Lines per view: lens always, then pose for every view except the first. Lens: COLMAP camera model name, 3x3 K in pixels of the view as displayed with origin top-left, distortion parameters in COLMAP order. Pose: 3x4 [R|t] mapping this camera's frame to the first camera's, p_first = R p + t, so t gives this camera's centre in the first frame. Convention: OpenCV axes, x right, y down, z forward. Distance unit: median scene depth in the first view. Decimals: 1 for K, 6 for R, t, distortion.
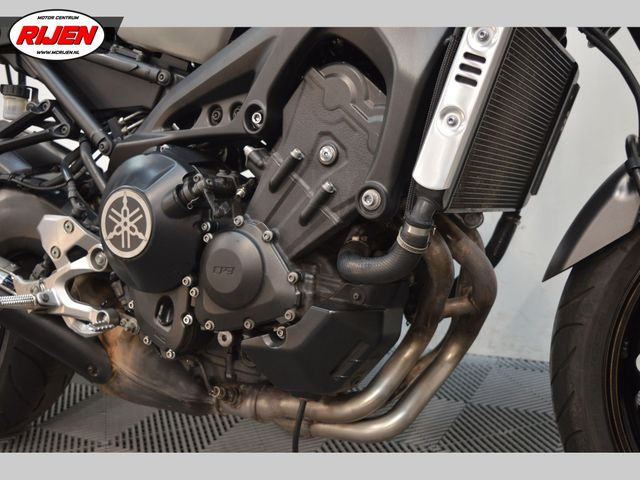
lens RADIAL K [[736.5, 0, 320.1], [0, 736.5, 241.0], [0, 0, 1]] dist [-0.019479, 0.000000]
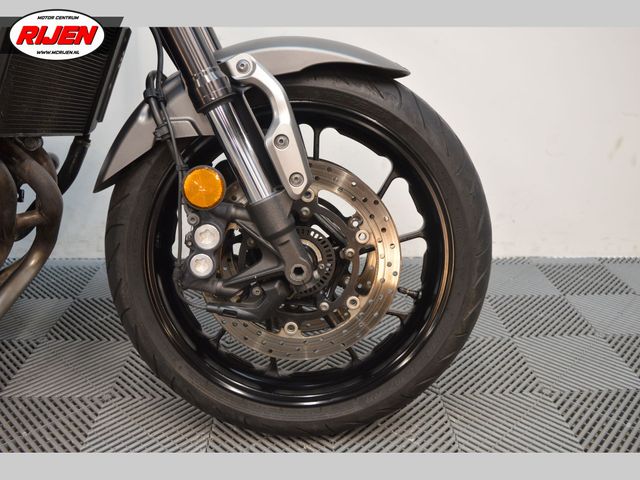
lens RADIAL K [[596.8, 0, 322.1], [0, 596.8, 241.9], [0, 0, 1]] dist [-0.076760, 0.000000]
pose [[0.864435, -0.097777, 0.493145, 0.136515], [0.032902, 0.989805, 0.138577, 0.012779], [-0.501667, -0.103565, 0.858839, -0.031227]]
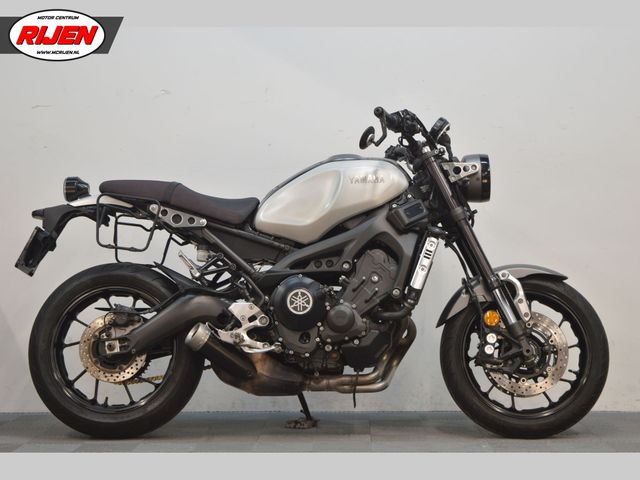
lens RADIAL K [[1452.1, 0, 319.6], [0, 1452.1, 240.1], [0, 0, 1]] dist [-0.001841, 0.000000]
pose [[0.893634, 0.066585, 0.443830, -2.575993], [0.033668, 0.976200, -0.214241, 0.897657], [-0.447532, 0.206396, 0.870124, -3.699410]]
